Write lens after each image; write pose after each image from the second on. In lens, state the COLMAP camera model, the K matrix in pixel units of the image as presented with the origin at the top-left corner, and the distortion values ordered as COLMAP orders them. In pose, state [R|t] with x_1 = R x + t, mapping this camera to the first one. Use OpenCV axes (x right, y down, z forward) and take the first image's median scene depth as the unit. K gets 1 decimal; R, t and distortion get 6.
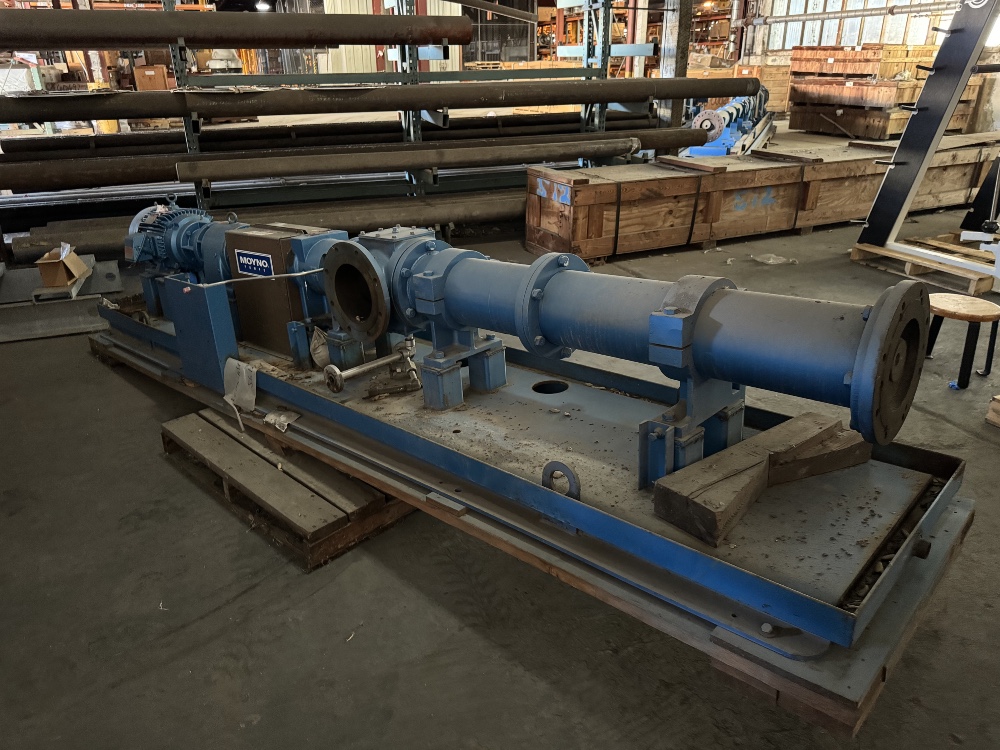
lens RADIAL K [[707.2, 0, 502.5], [0, 707.2, 376.0], [0, 0, 1]] dist [0.031288, -0.038067]
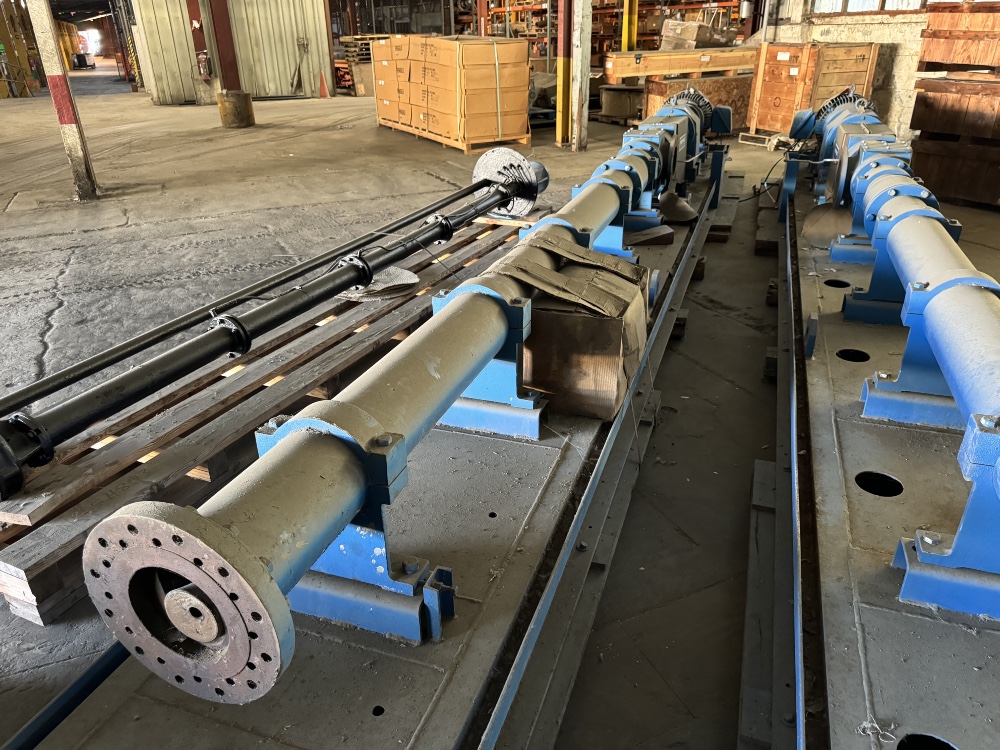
lens RADIAL K [[707.2, 0, 502.5], [0, 707.2, 376.0], [0, 0, 1]] dist [0.031288, -0.038067]
pose [[0.998446, -0.031934, 0.045674, 0.122721], [0.030254, 0.998857, 0.036998, -0.256676], [-0.046803, -0.035558, 0.998271, 0.563539]]
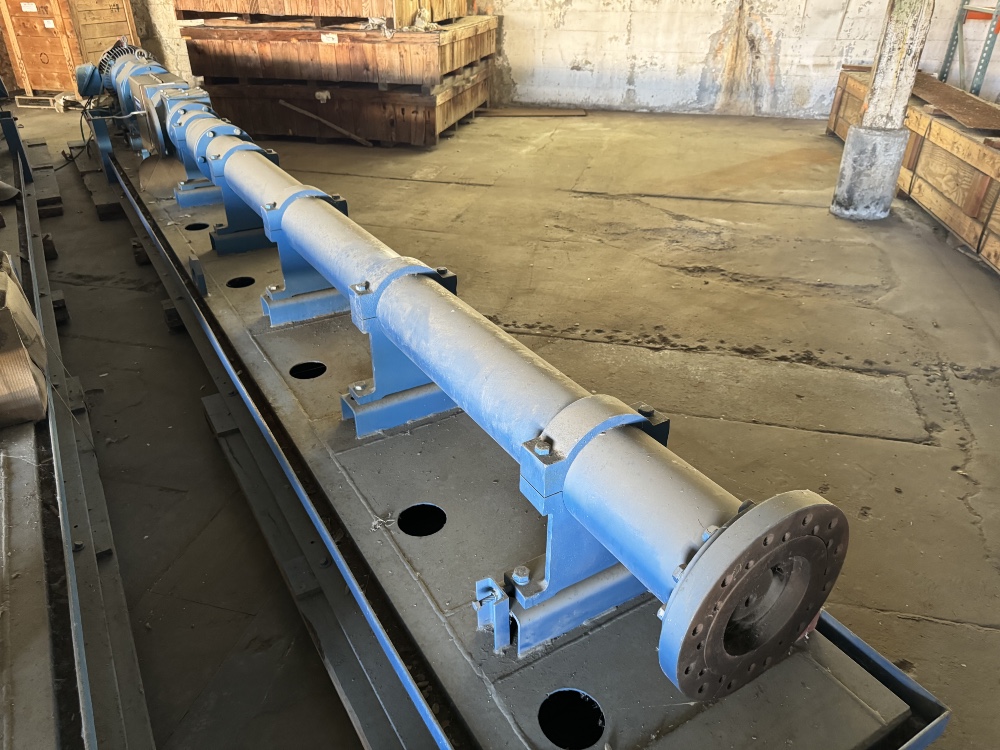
lens RADIAL K [[707.2, 0, 502.5], [0, 707.2, 376.0], [0, 0, 1]] dist [0.031288, -0.038067]
pose [[0.585537, -0.396907, 0.706831, 0.108847], [0.324231, 0.913822, 0.244547, -0.253203], [-0.742981, 0.085985, 0.663767, 0.551225]]
